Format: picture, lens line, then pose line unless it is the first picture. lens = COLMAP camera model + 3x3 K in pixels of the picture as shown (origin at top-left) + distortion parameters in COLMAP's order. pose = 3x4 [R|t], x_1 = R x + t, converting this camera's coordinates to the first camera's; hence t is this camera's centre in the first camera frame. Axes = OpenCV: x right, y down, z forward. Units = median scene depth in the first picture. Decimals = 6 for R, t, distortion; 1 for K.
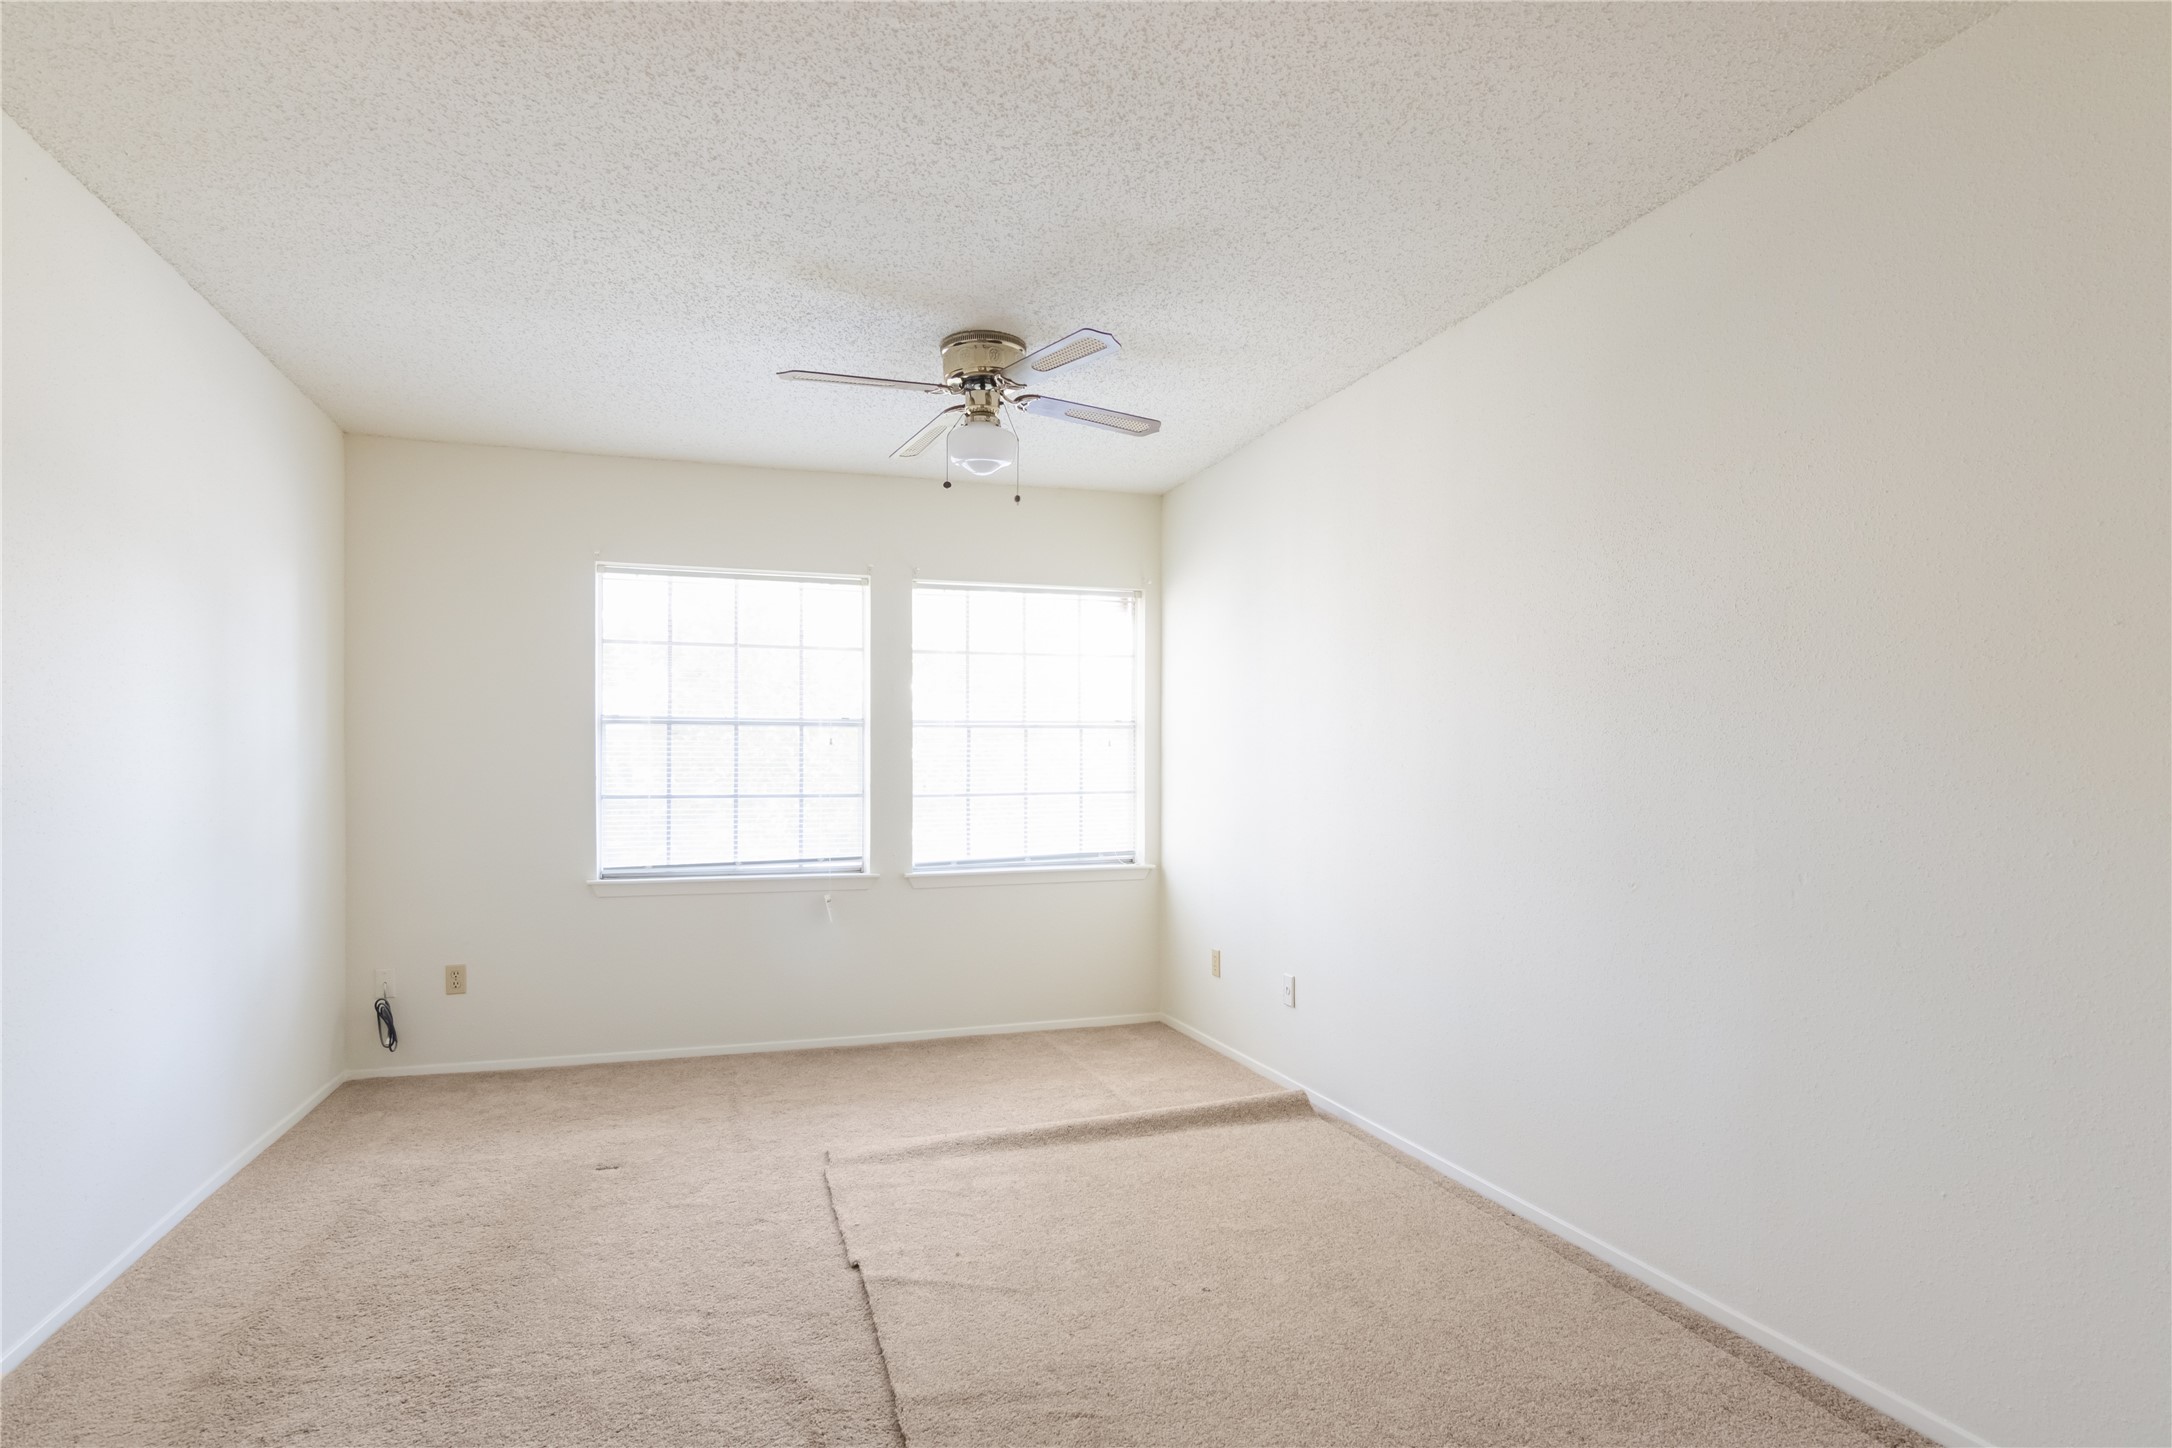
lens RADIAL K [[1137.4, 0, 1049.7], [0, 1137.4, 723.3], [0, 0, 1]] dist [-0.000980, -0.000042]
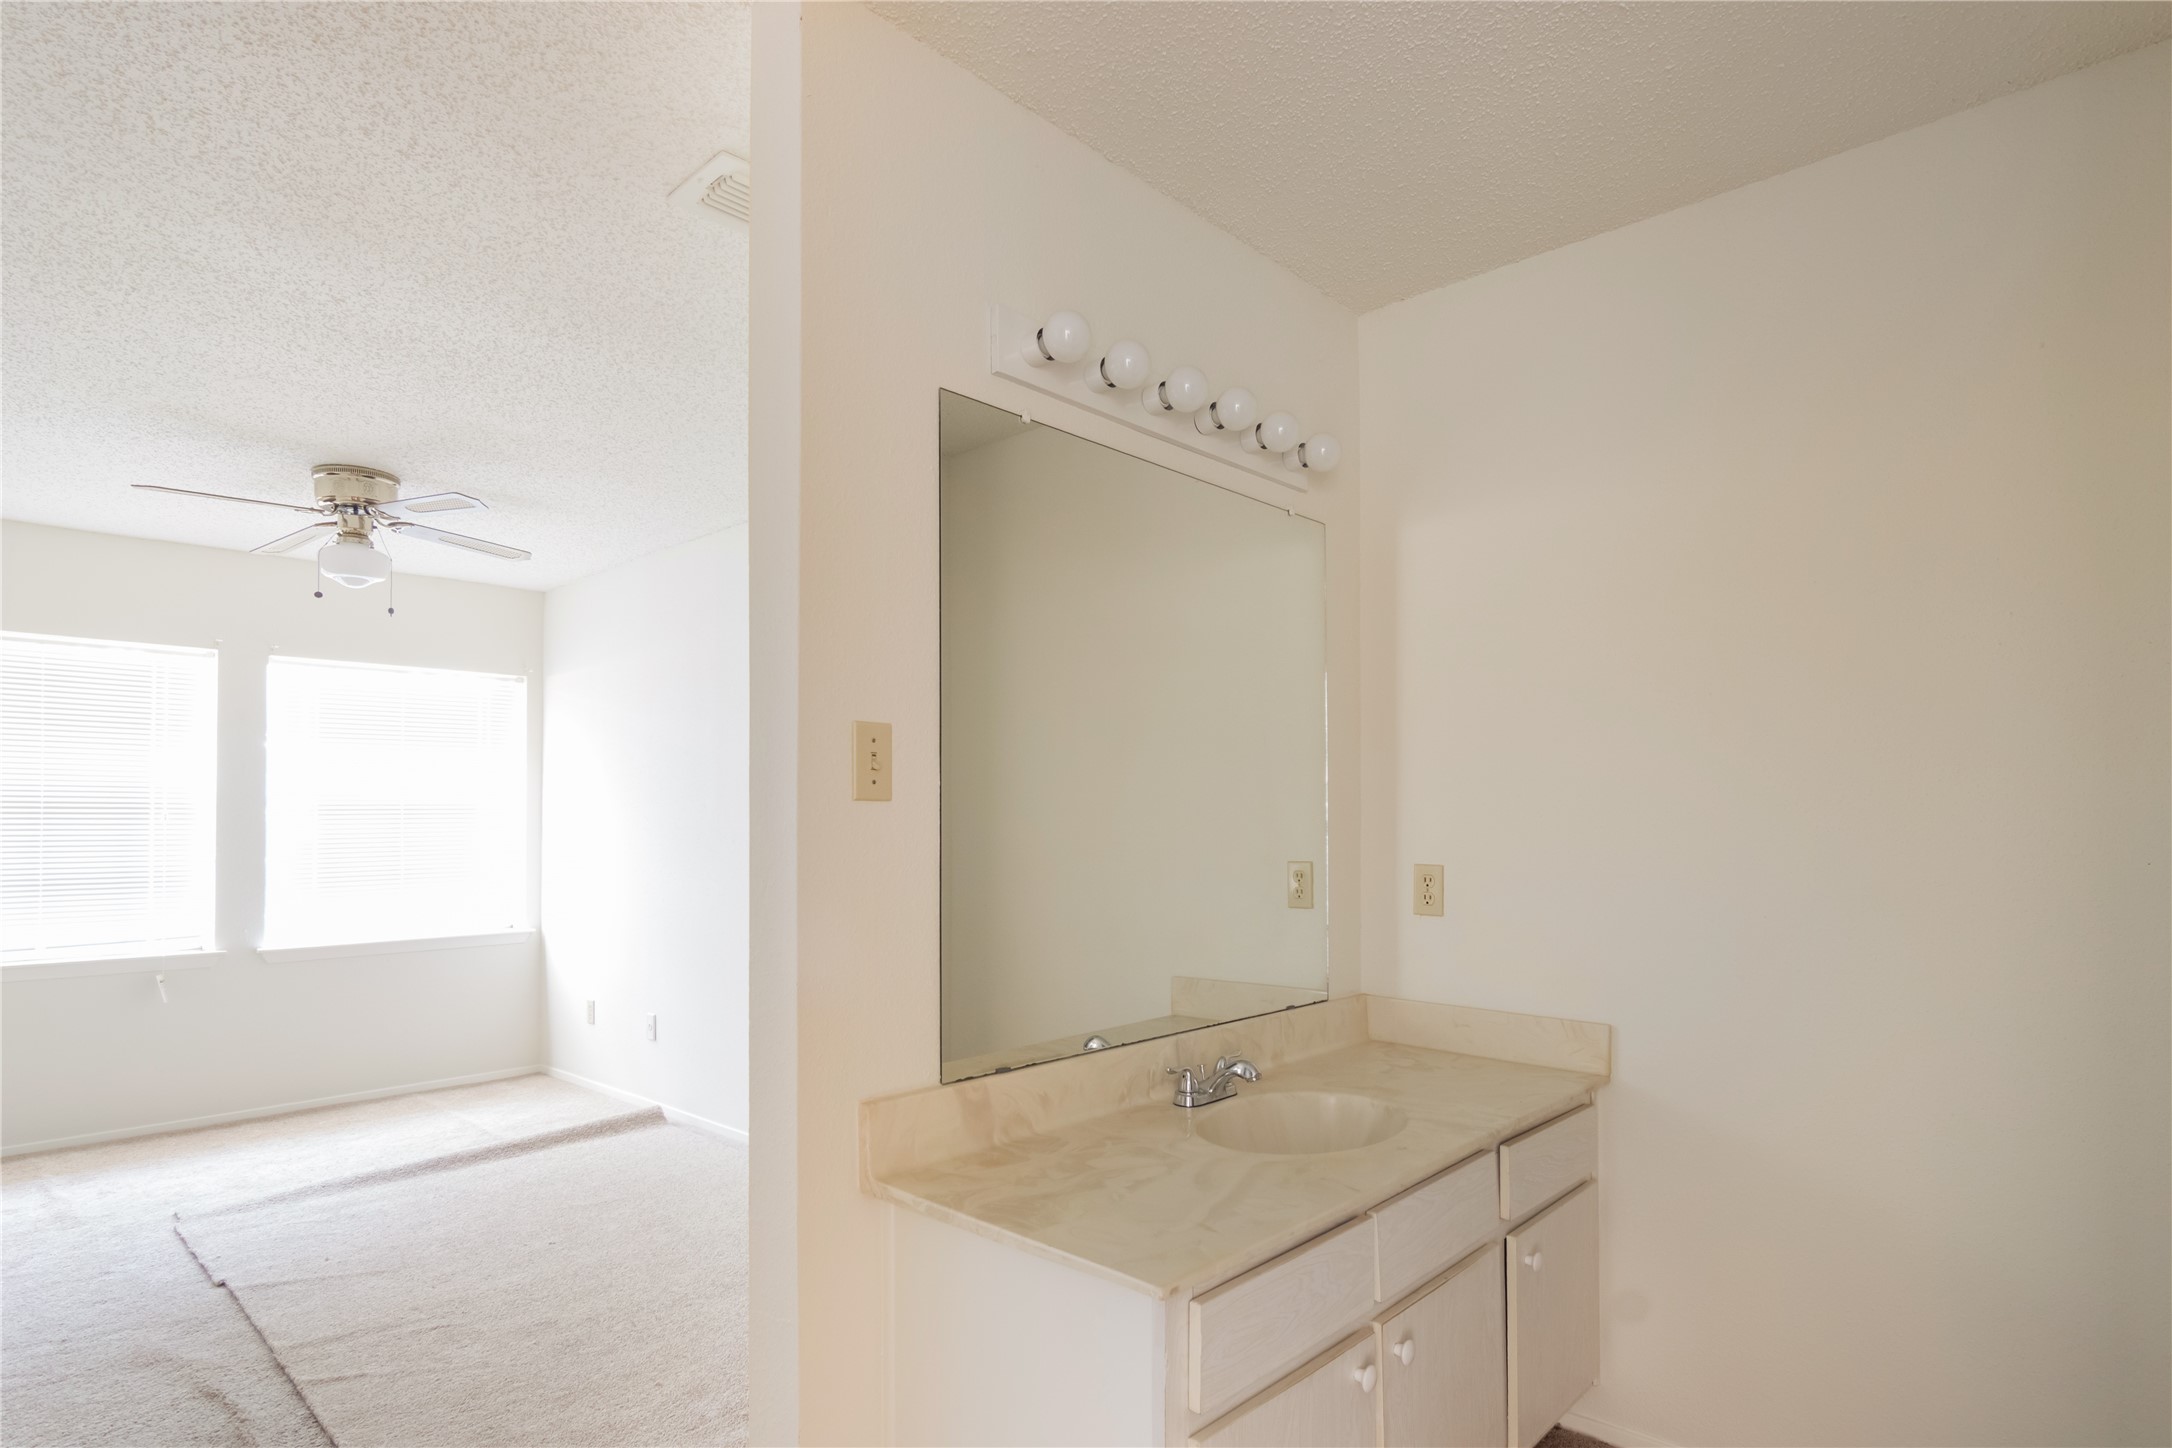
lens RADIAL K [[1128.0, 0, 1053.2], [0, 1128.0, 804.3], [0, 0, 1]] dist [0.003067, 0.001860]
pose [[0.876312, 0.006743, 0.481696, 0.010004], [-0.014527, 0.999817, 0.012432, -0.028644], [-0.481525, -0.017892, 0.876250, -0.337476]]
